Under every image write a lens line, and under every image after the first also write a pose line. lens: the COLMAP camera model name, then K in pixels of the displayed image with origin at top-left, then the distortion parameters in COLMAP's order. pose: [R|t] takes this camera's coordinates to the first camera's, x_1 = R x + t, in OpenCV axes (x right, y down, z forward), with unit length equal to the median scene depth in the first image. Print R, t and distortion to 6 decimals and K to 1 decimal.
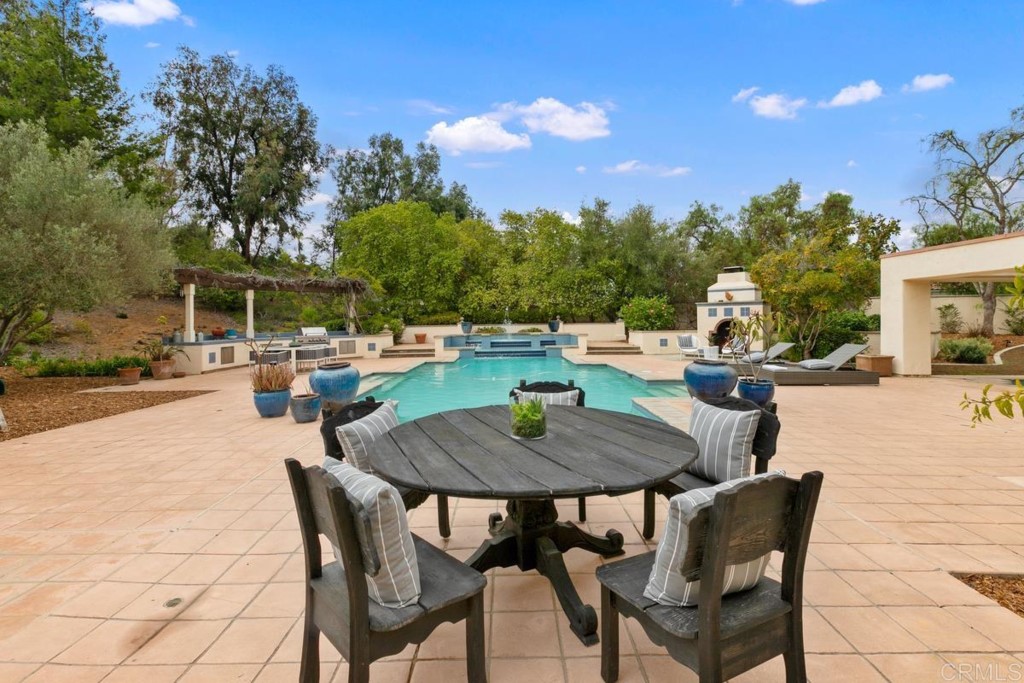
lens RADIAL K [[473.4, 0, 513.0], [0, 473.4, 320.3], [0, 0, 1]] dist [-0.001542, -0.000126]
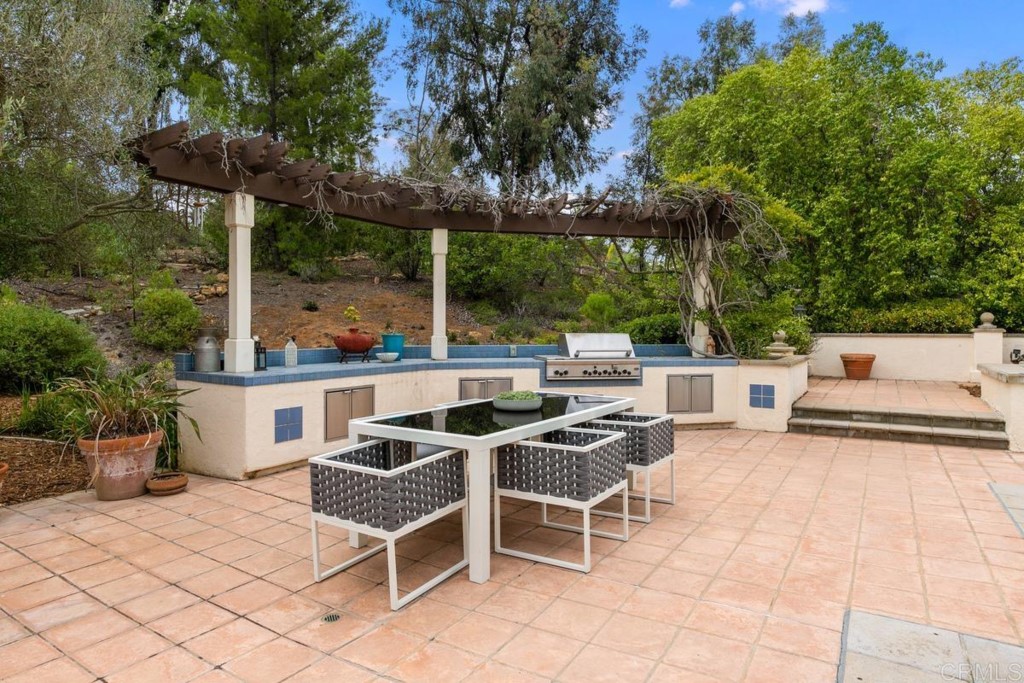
lens RADIAL K [[582.0, 0, 513.3], [0, 582.0, 327.8], [0, 0, 1]] dist [0.000672, 0.000186]
pose [[0.842325, 0.018039, -0.538668, -0.174548], [-0.014311, 0.999836, 0.011103, 0.004863], [0.538780, -0.001643, 0.842445, 0.434405]]
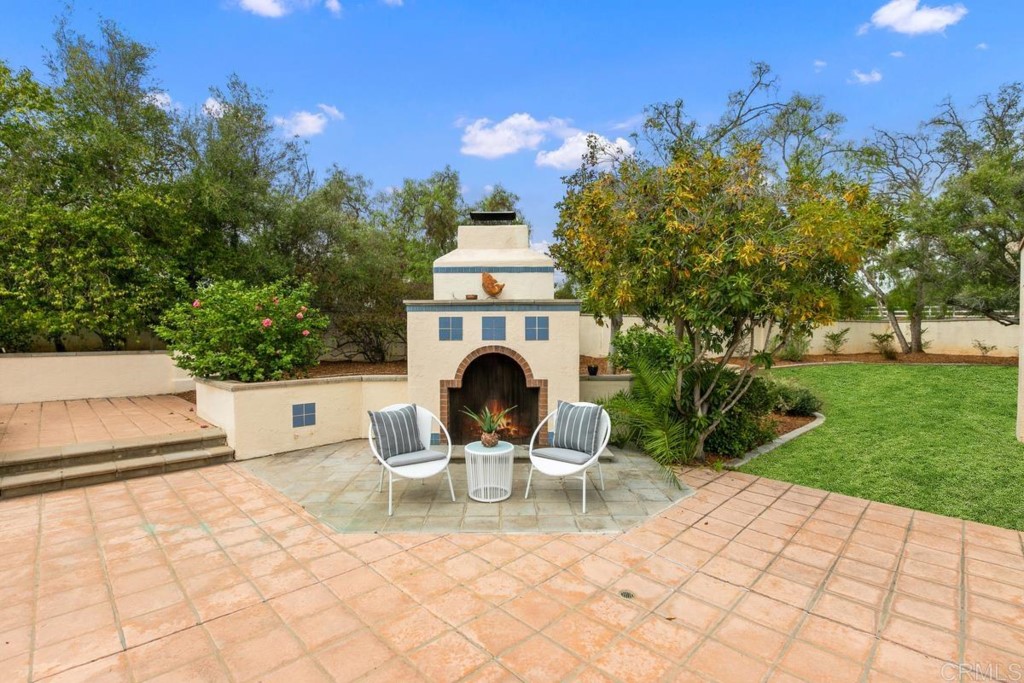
lens RADIAL K [[457.9, 0, 493.7], [0, 457.9, 341.8], [0, 0, 1]] dist [-0.001090, -0.000073]
pose [[0.729017, -0.000375, 0.684496, 0.148423], [-0.004442, 0.999976, 0.005280, -0.006172], [-0.684482, -0.006890, 0.728998, 0.513713]]
